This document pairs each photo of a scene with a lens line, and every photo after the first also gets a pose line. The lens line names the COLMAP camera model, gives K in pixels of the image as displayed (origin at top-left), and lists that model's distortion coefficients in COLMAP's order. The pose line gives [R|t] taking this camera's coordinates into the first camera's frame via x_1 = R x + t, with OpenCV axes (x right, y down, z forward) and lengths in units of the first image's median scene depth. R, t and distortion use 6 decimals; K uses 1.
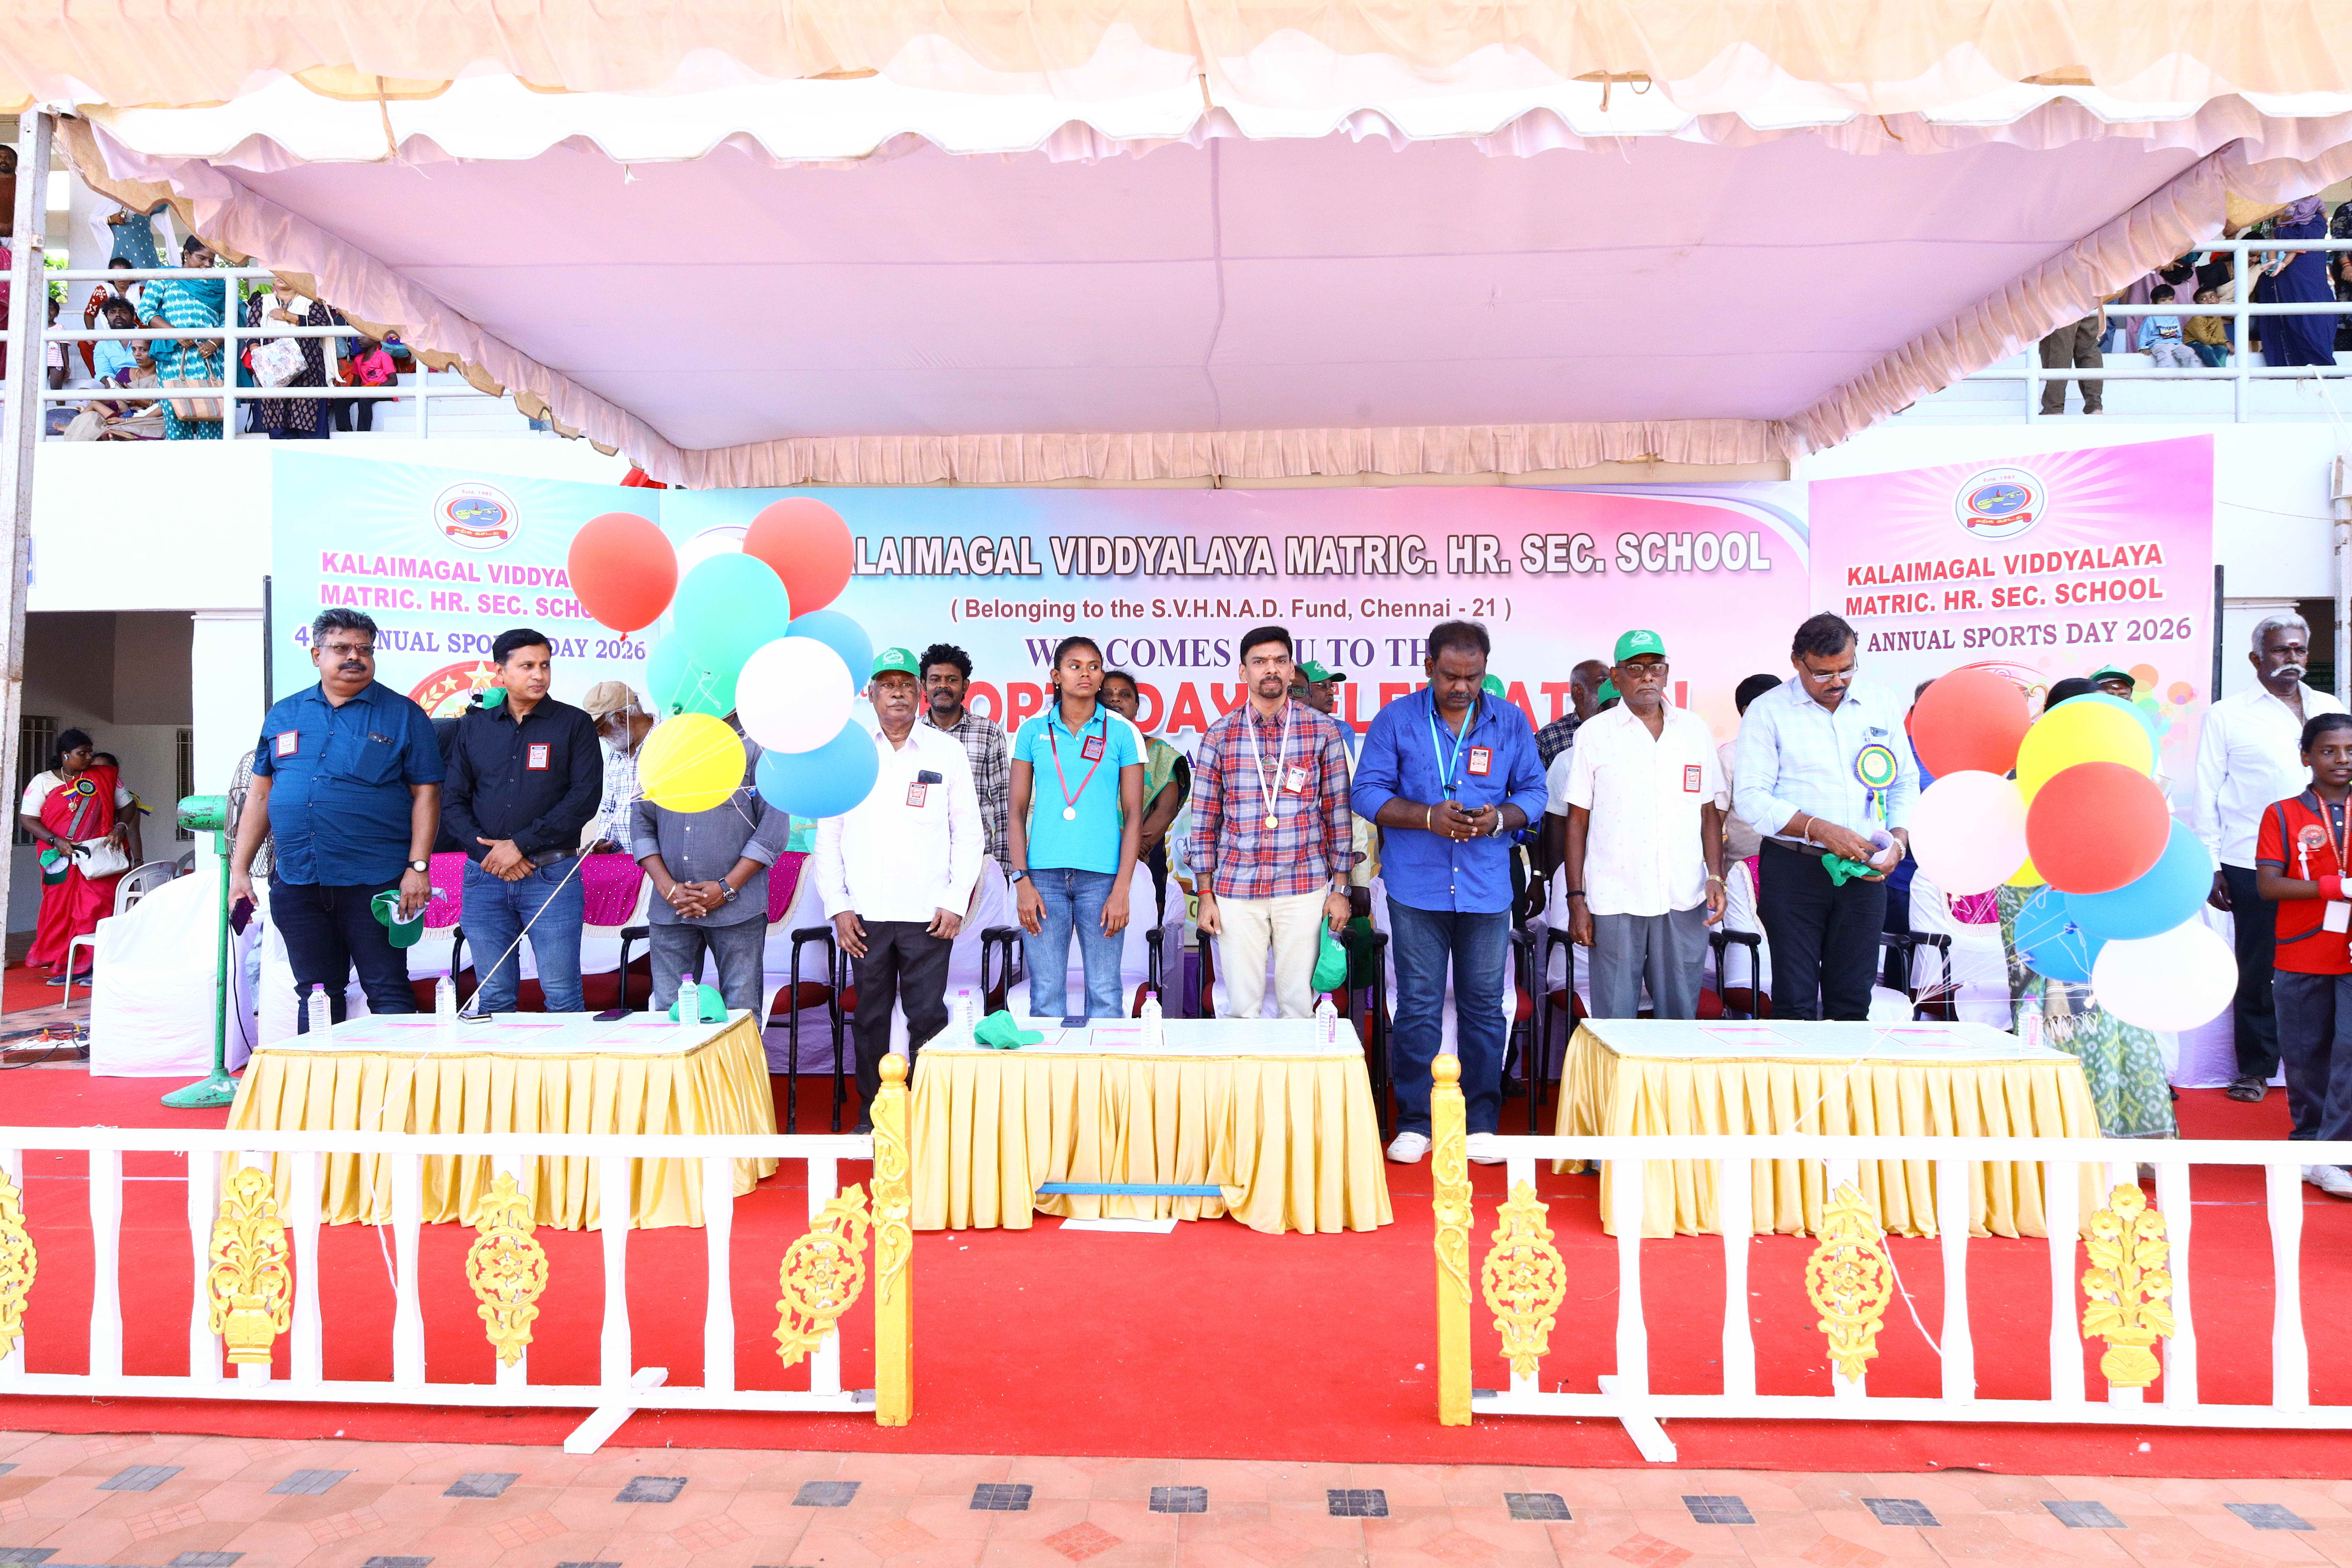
lens RADIAL K [[1640.4, 0, 1172.7], [0, 1640.4, 771.2], [0, 0, 1]] dist [0.016367, 0.001288]
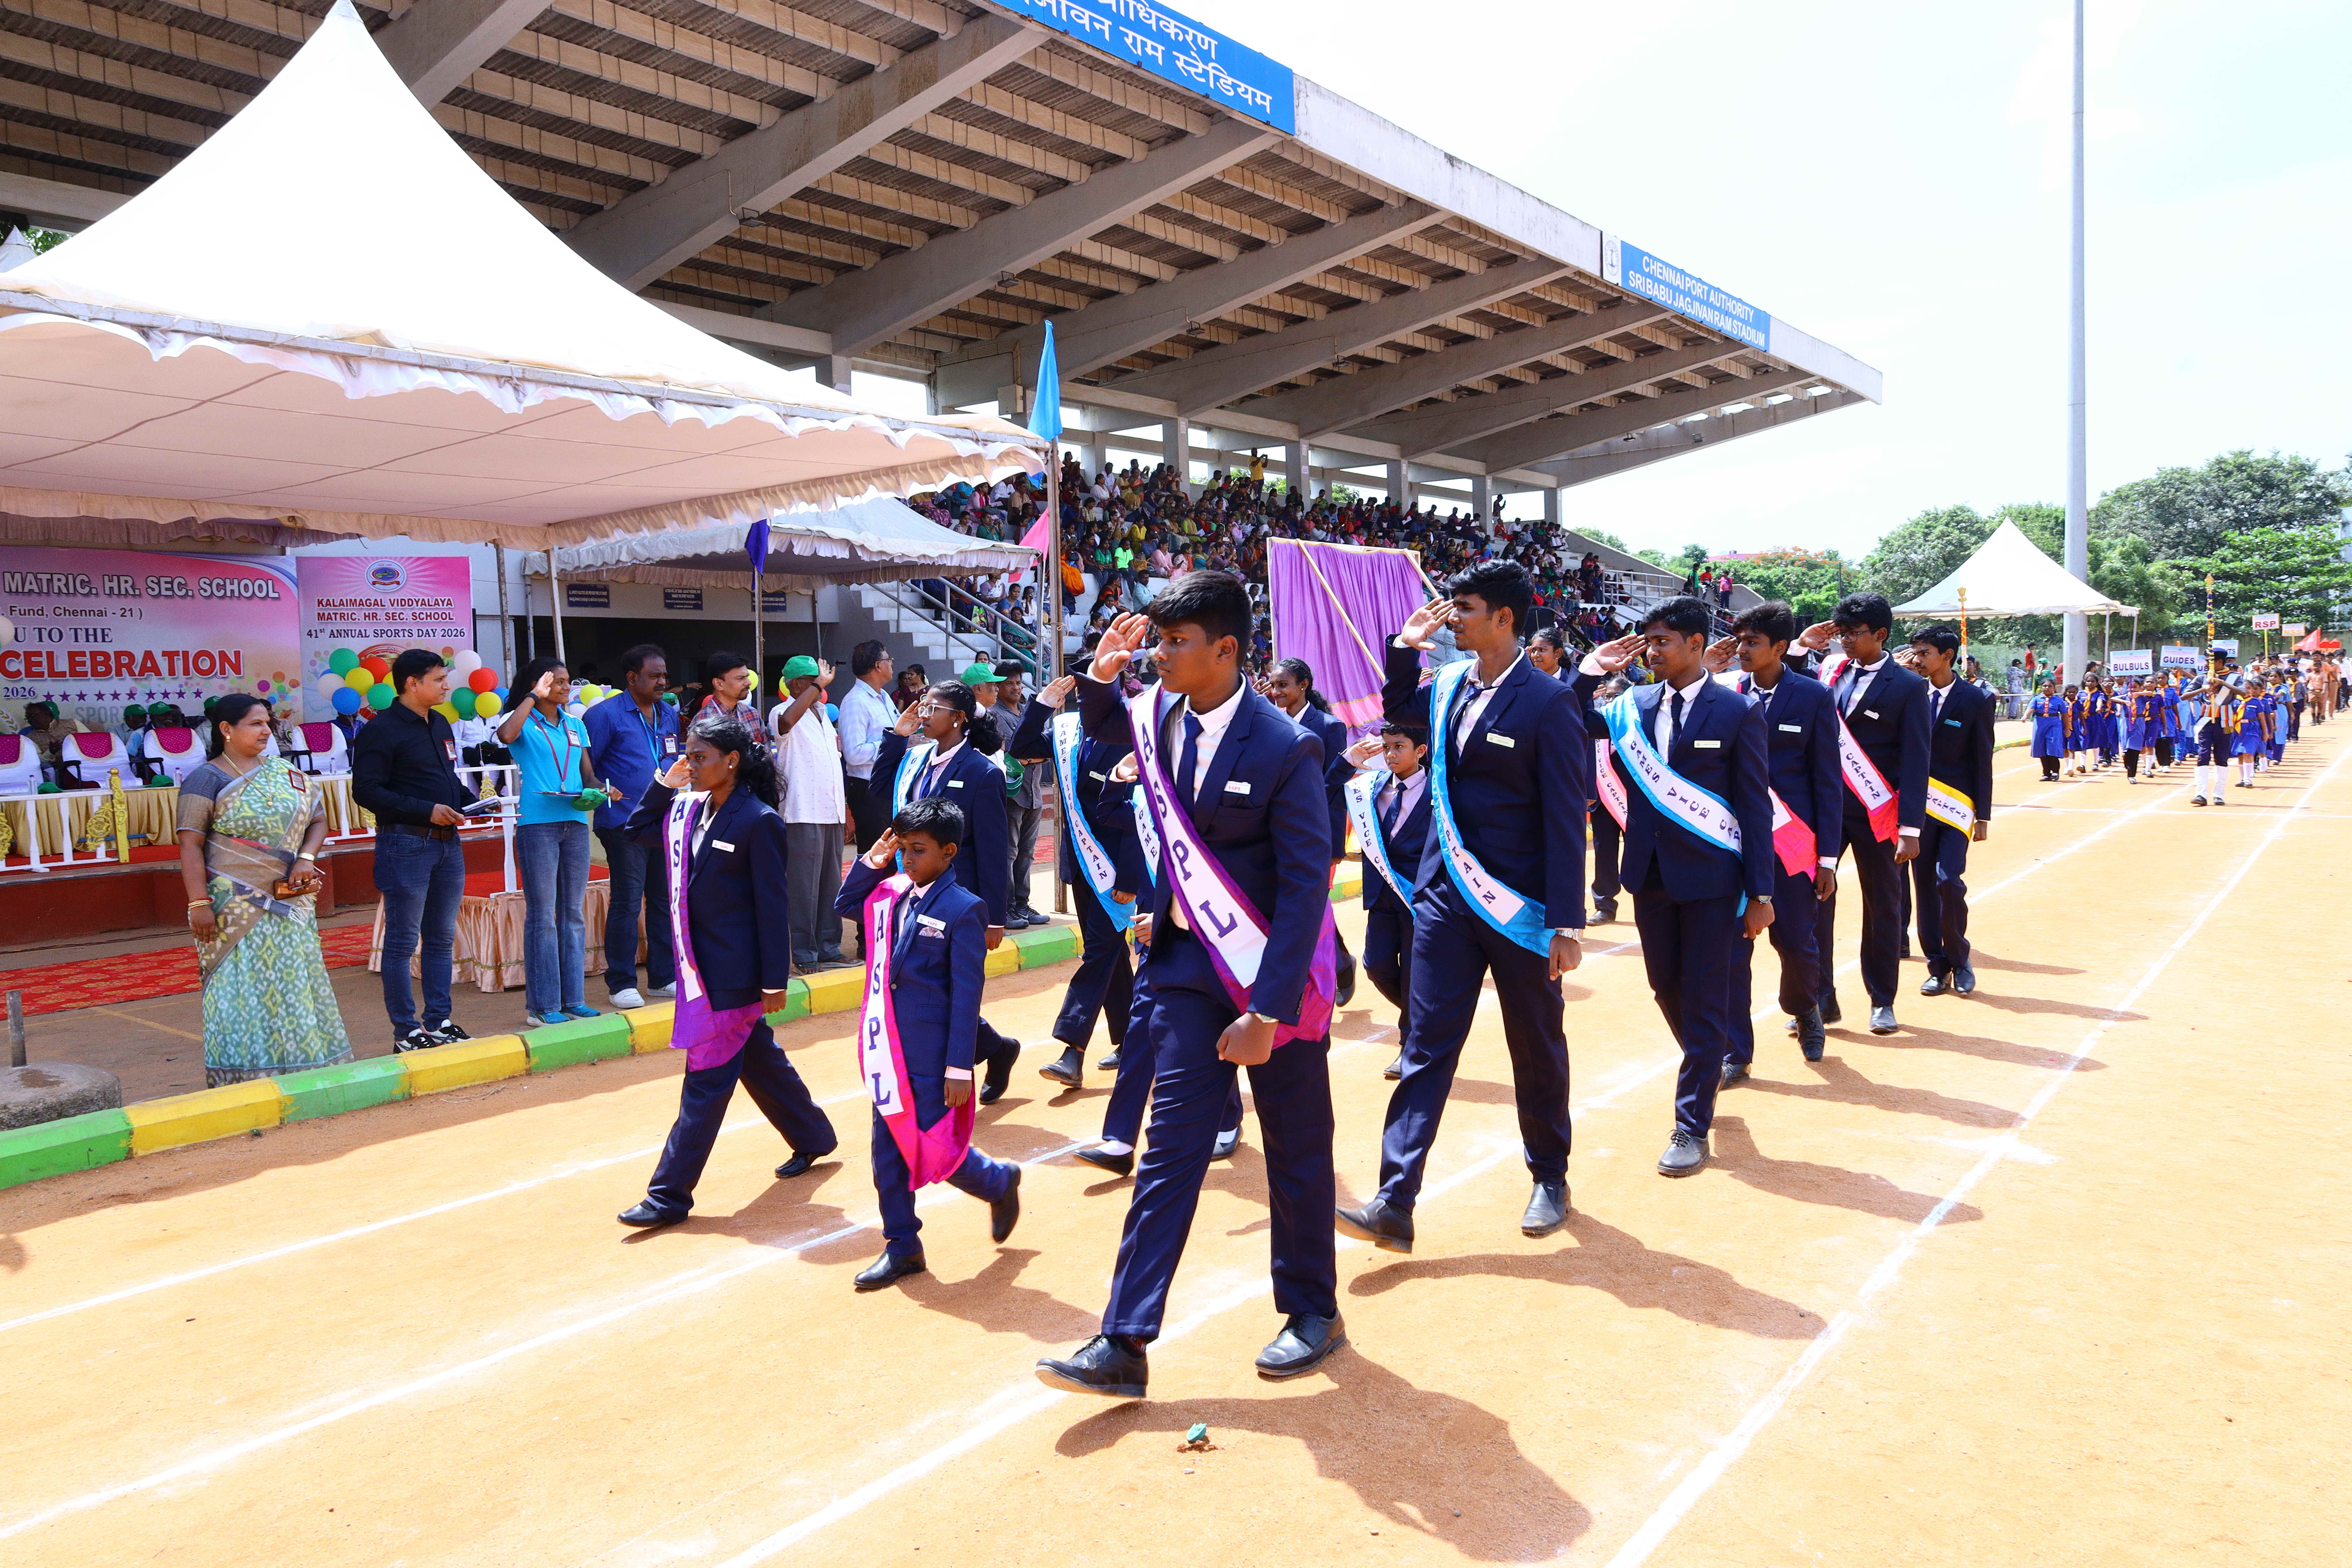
lens RADIAL K [[1640.4, 0, 1178.4], [0, 1640.4, 788.8], [0, 0, 1]] dist [0.016367, 0.001288]
pose [[0.607133, -0.065104, 0.791928, -0.648731], [0.021516, 0.997619, 0.065518, 0.008079], [-0.794309, -0.022739, 0.607089, -1.247168]]
